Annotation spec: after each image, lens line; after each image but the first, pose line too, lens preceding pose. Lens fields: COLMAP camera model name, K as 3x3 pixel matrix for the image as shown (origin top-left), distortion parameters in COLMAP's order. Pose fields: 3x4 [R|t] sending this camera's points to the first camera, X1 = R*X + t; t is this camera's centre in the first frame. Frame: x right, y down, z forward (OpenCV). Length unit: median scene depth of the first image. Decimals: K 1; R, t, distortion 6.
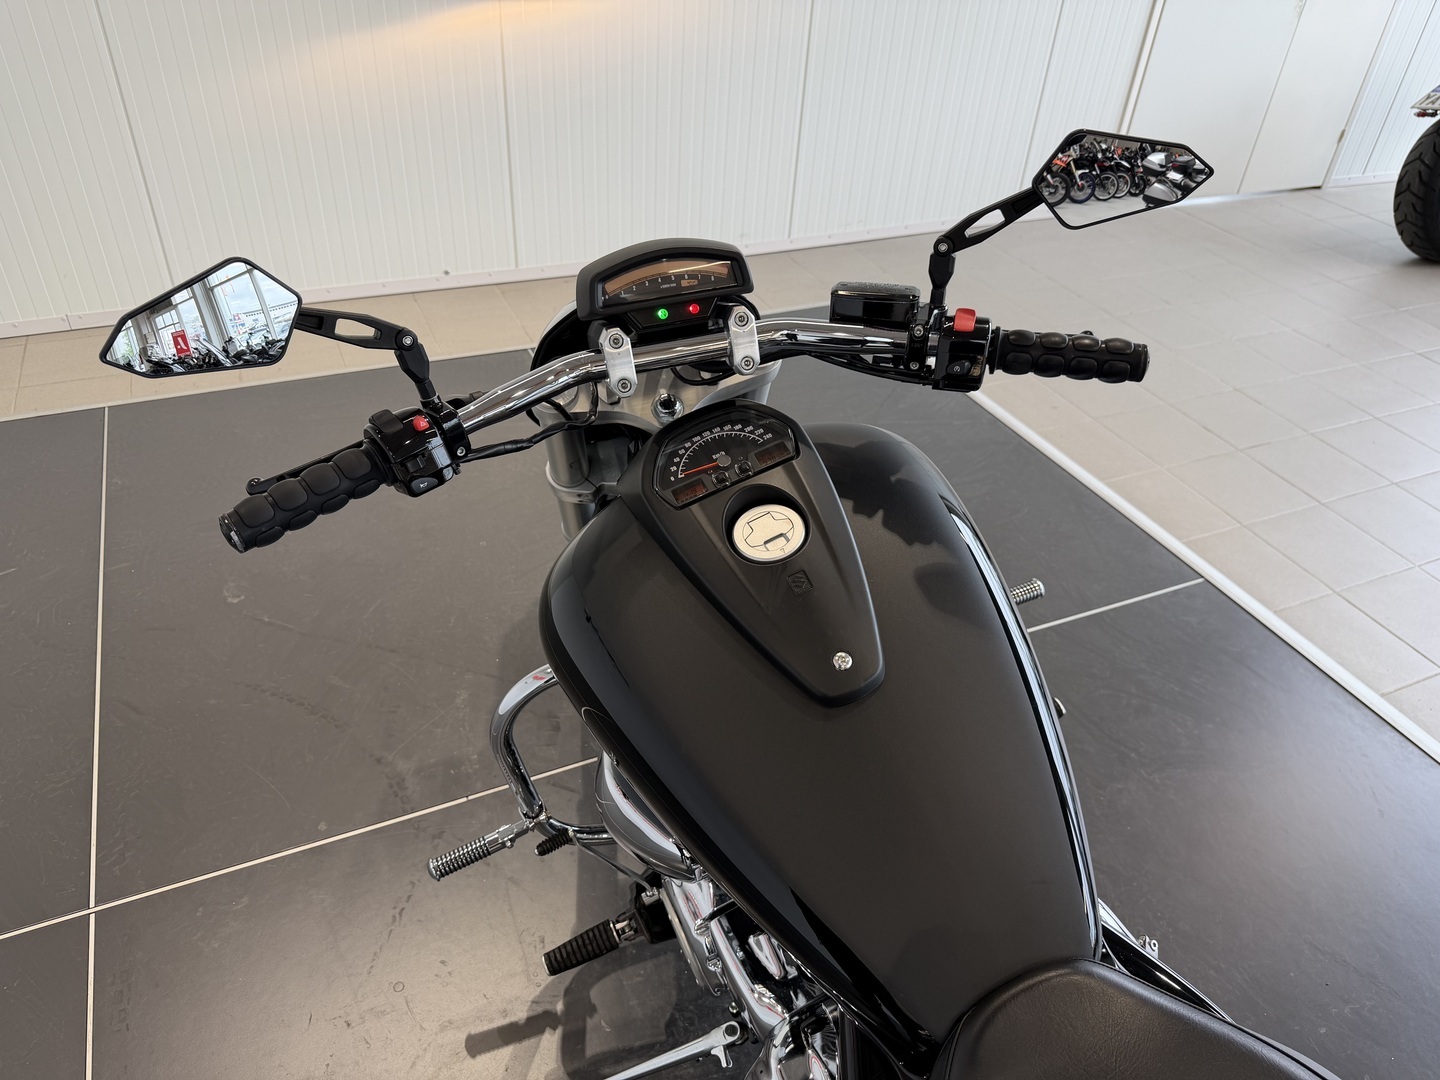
lens RADIAL K [[1035.1, 0, 696.0], [0, 1035.1, 570.7], [0, 0, 1]] dist [0.009547, -0.029943]
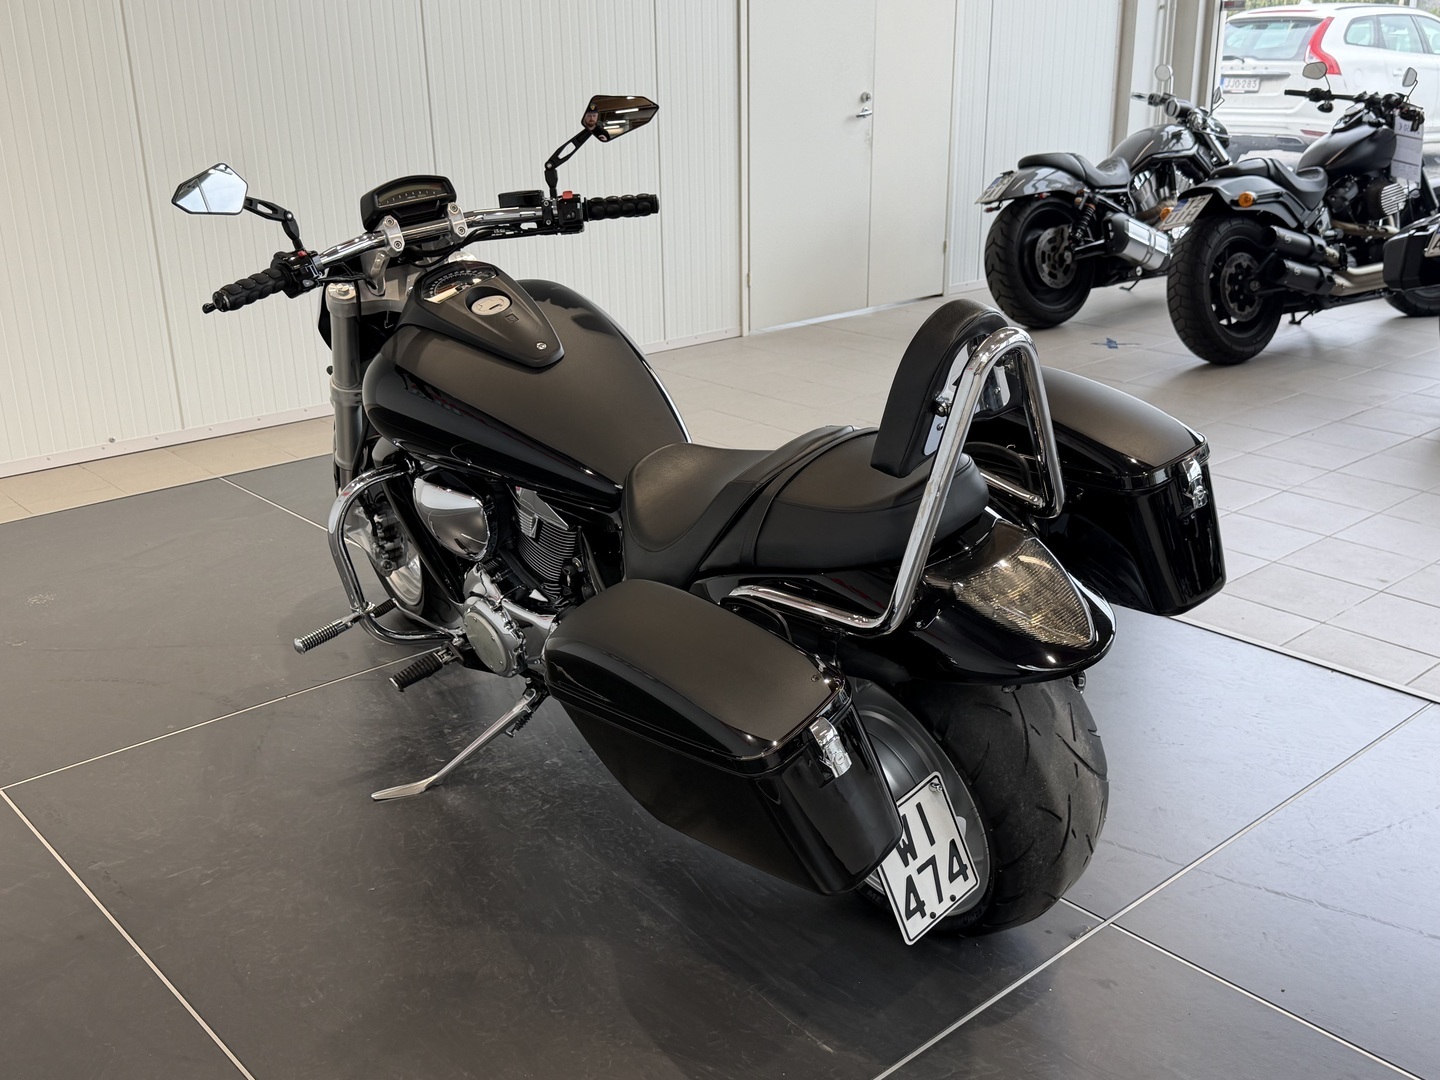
lens RADIAL K [[1489.3, 0, 722.5], [0, 1489.3, 540.8], [0, 0, 1]] dist [0.059074, 0.000000]
pose [[0.948976, -0.162536, 0.270236, -0.333742], [0.239063, 0.929648, -0.280363, 1.227572], [-0.205655, 0.330661, 0.921070, -1.452835]]
